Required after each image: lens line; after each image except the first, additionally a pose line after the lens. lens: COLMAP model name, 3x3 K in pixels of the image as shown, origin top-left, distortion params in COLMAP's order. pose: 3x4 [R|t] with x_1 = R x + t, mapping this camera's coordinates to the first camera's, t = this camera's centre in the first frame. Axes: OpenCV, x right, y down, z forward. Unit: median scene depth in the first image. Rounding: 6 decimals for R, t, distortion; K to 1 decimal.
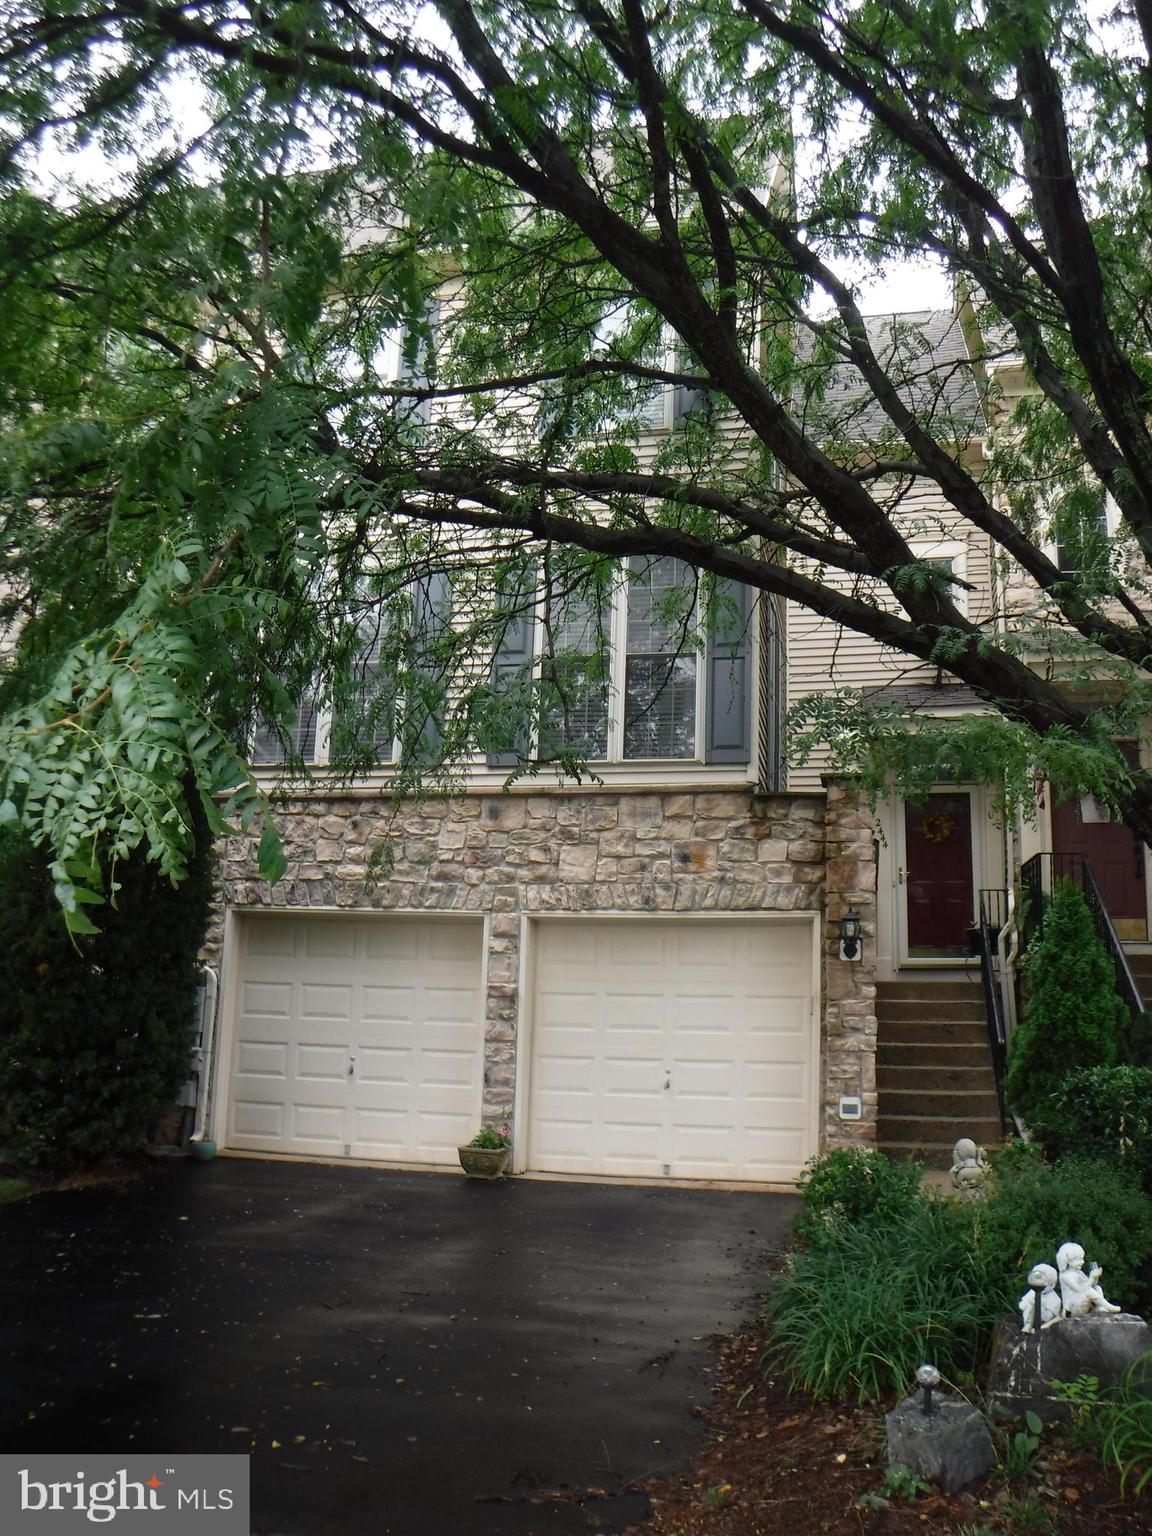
lens RADIAL K [[1263.2, 0, 576.0], [0, 1263.2, 768.0], [0, 0, 1]] dist [-0.096974, 0.018977]
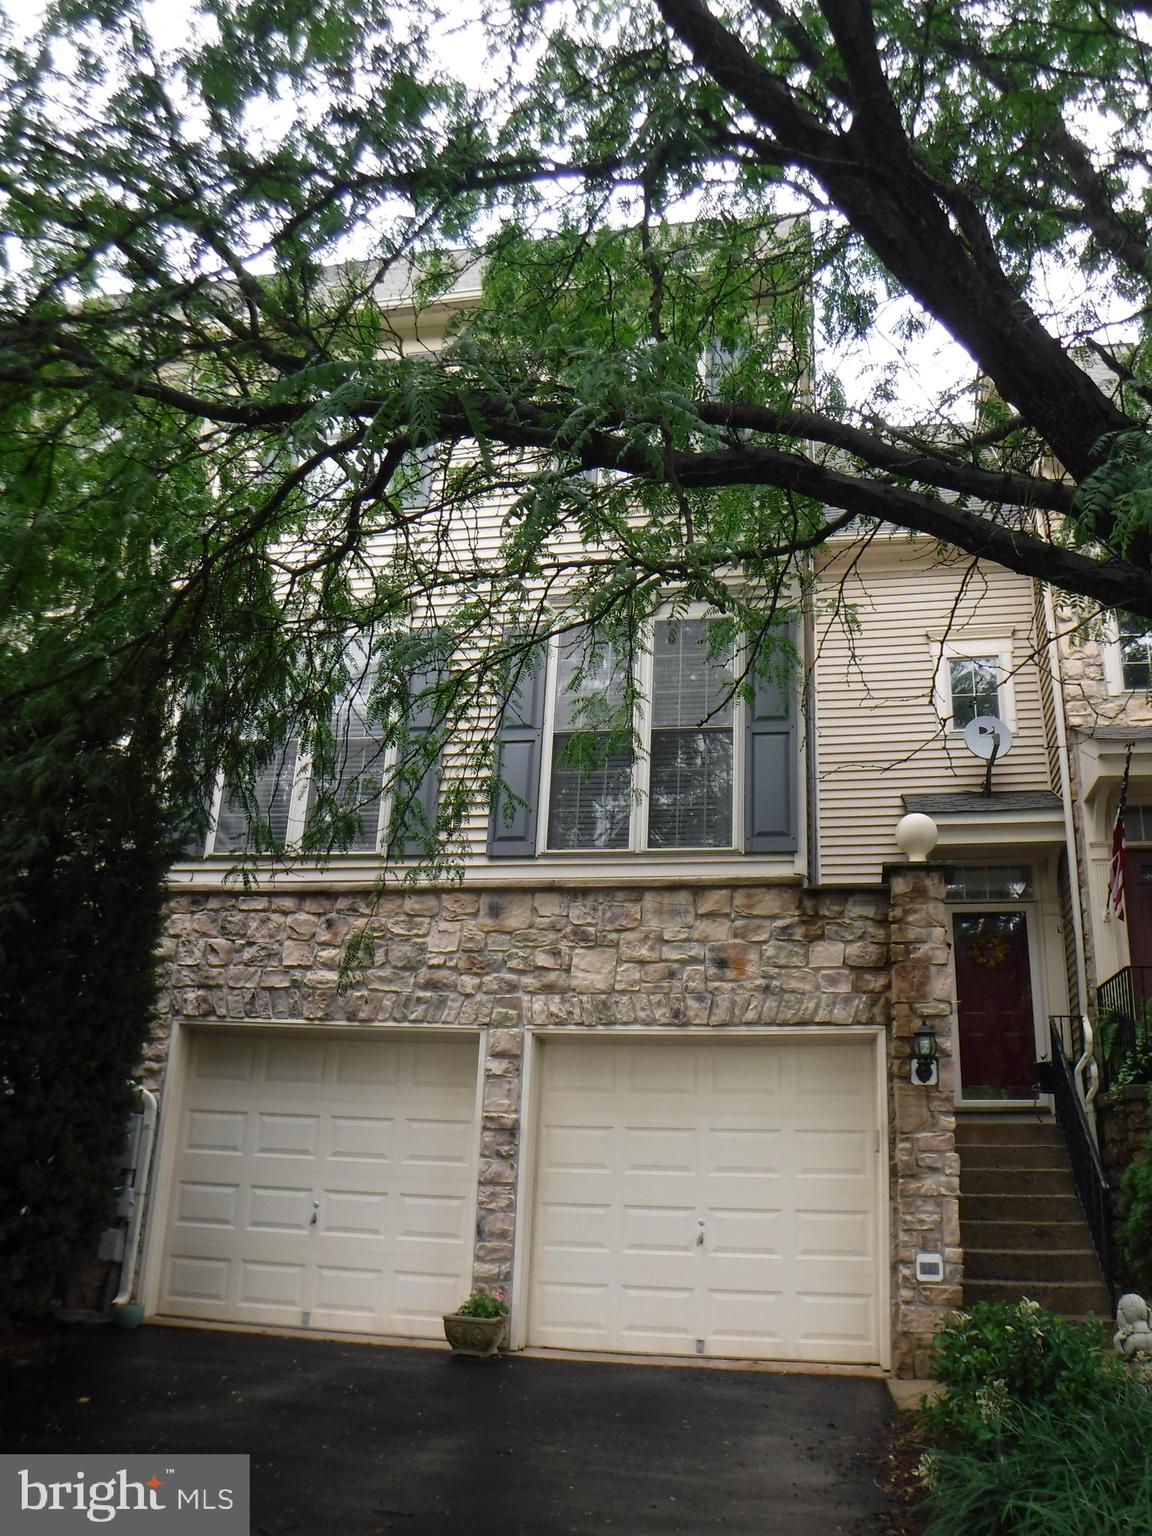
lens RADIAL K [[1276.0, 0, 586.0], [0, 1276.0, 771.4], [0, 0, 1]] dist [-0.099550, 0.038978]
pose [[0.999594, 0.018366, 0.021785, -0.024665], [-0.015393, 0.991455, -0.129538, 0.055017], [-0.023978, 0.129150, 0.991335, 0.142416]]
